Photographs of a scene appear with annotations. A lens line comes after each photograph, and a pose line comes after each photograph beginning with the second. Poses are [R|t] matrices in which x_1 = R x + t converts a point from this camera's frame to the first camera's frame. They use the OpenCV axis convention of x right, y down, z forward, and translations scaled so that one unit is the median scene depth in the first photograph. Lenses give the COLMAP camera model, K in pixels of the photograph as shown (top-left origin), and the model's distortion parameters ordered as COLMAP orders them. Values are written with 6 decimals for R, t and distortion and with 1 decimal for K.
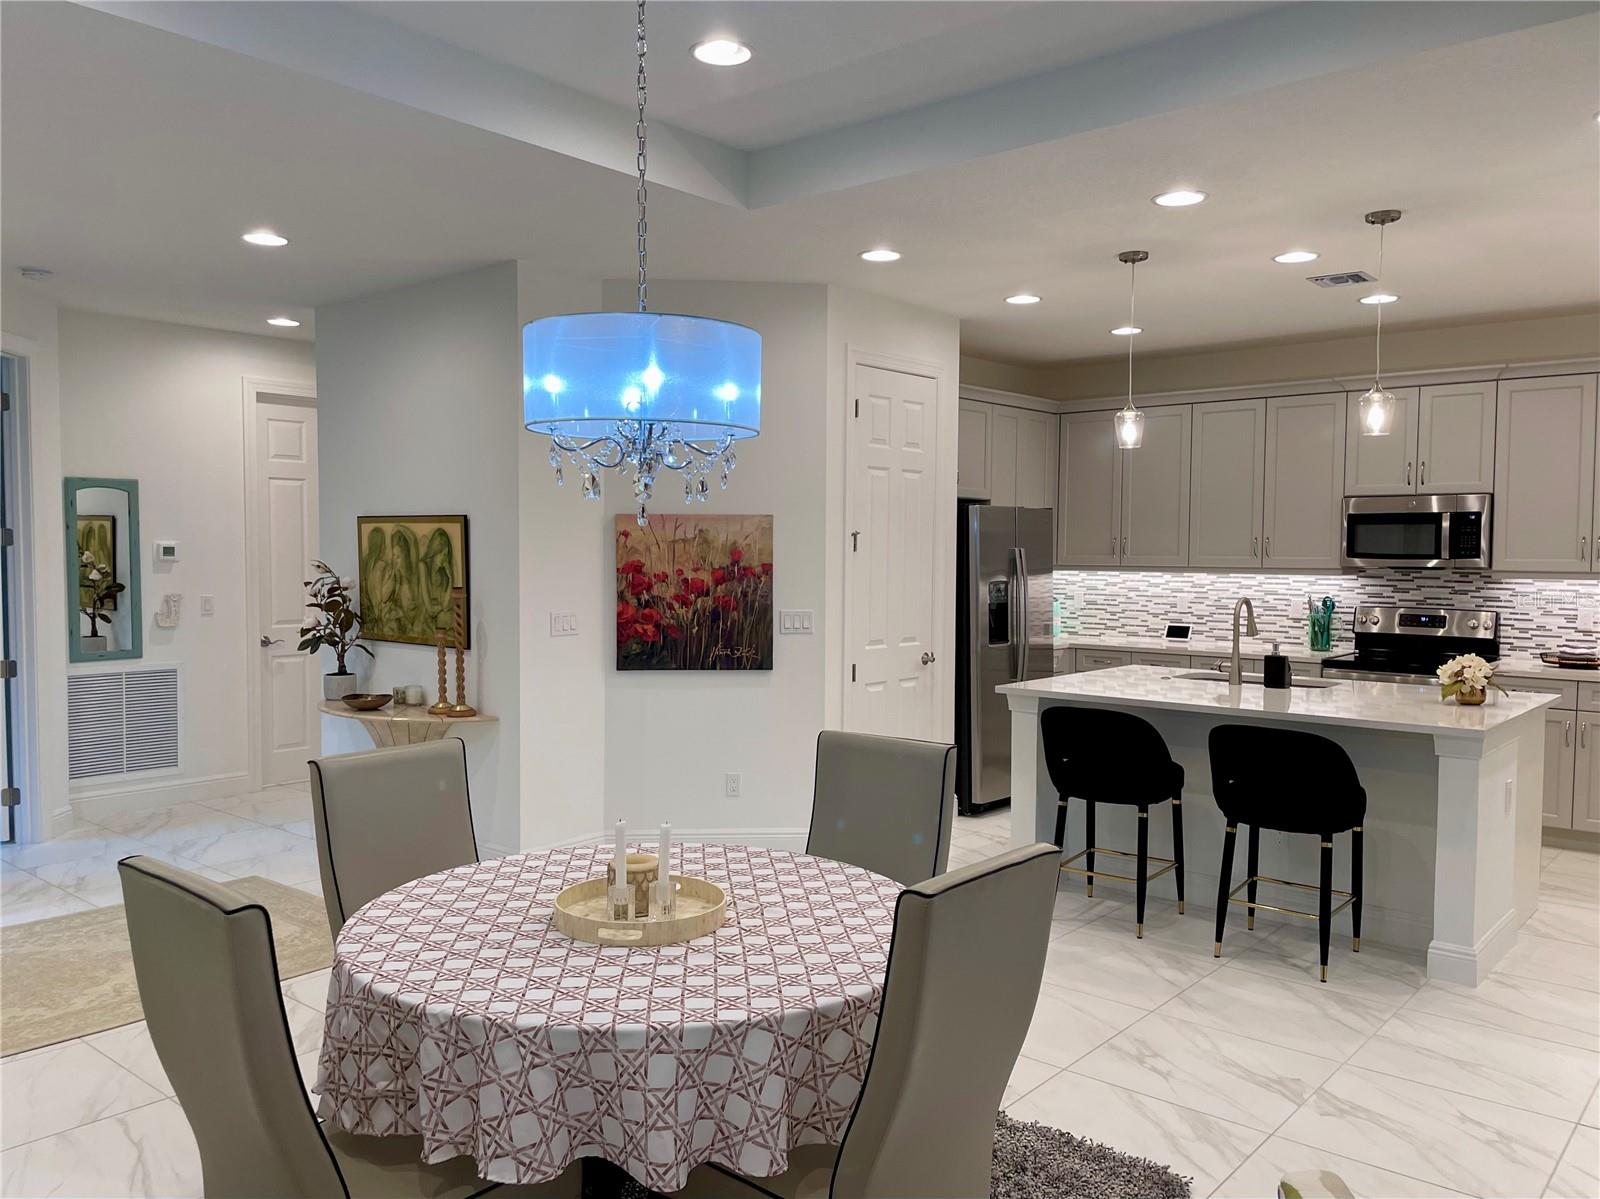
lens RADIAL K [[1229.7, 0, 798.6], [0, 1229.7, 606.9], [0, 0, 1]] dist [0.043162, -0.018101]
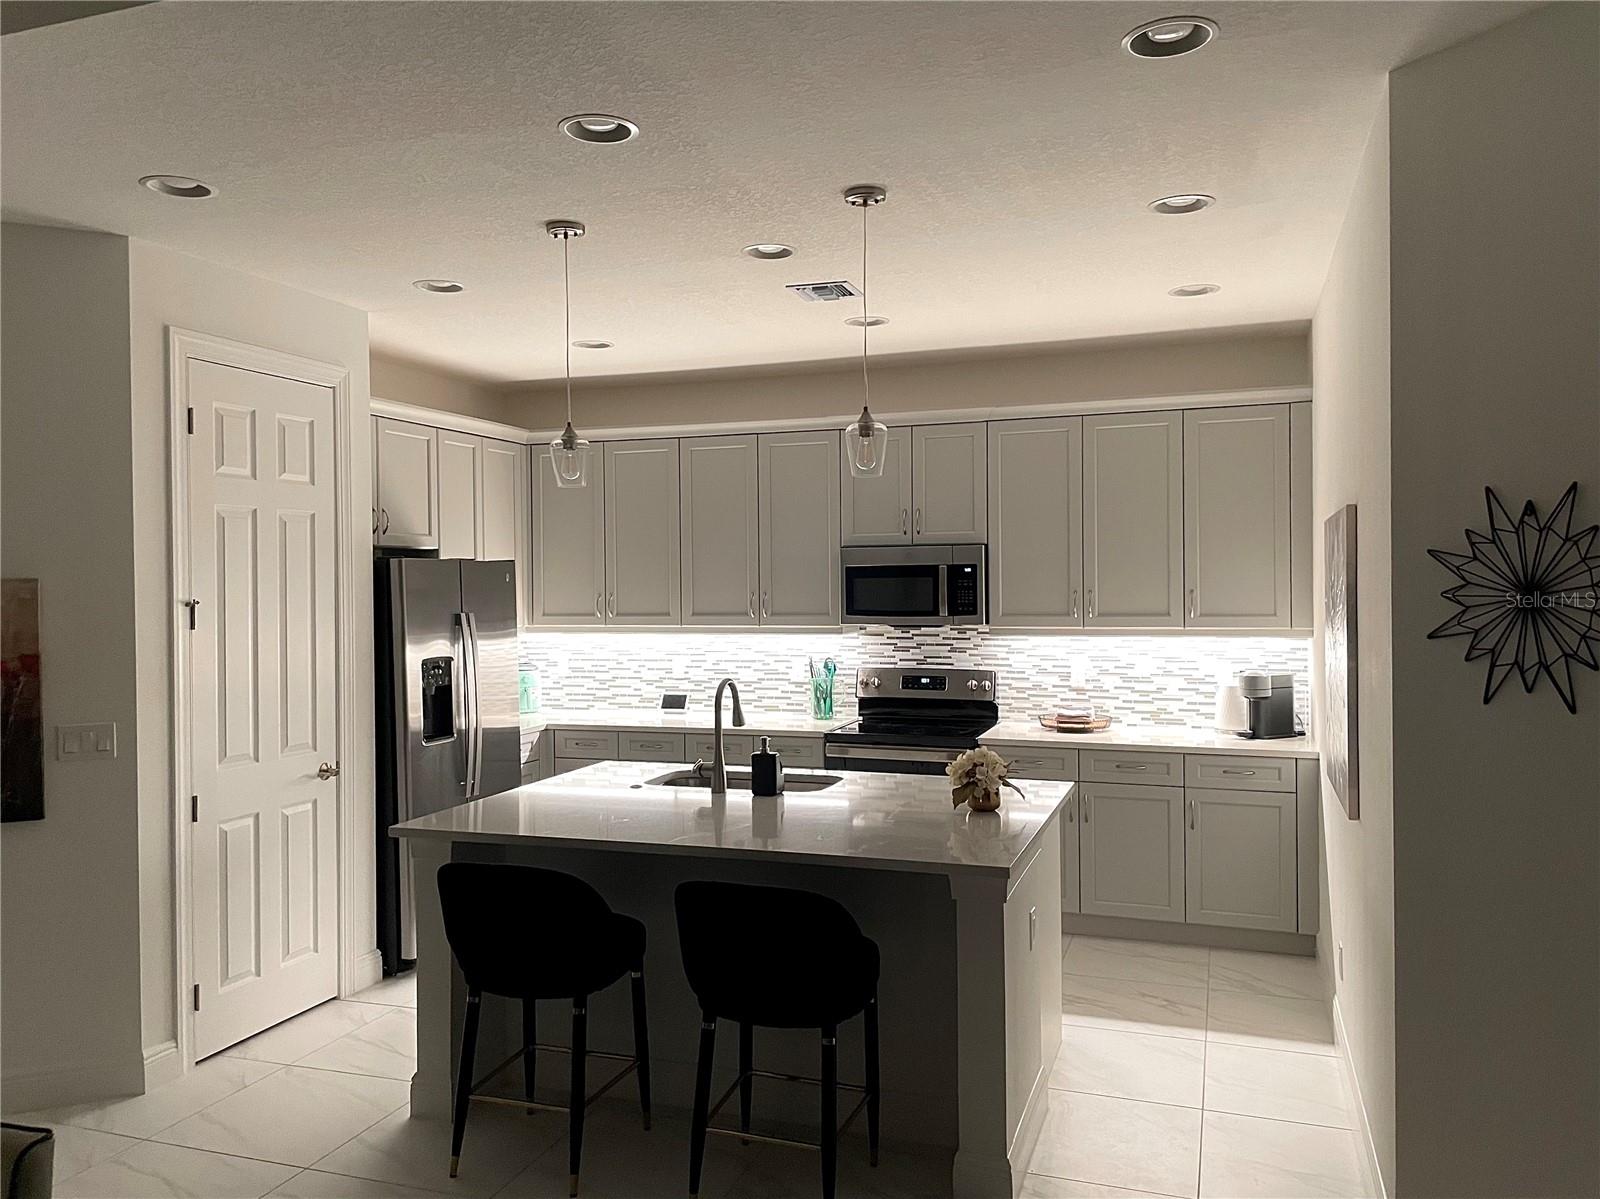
lens RADIAL K [[1229.7, 0, 799.8], [0, 1229.7, 599.1], [0, 0, 1]] dist [0.043162, -0.018101]
pose [[0.930433, -0.019919, 0.365921, 0.091120], [0.035349, 0.998744, -0.035515, -0.021660], [-0.364754, 0.045979, 0.929968, 0.196587]]
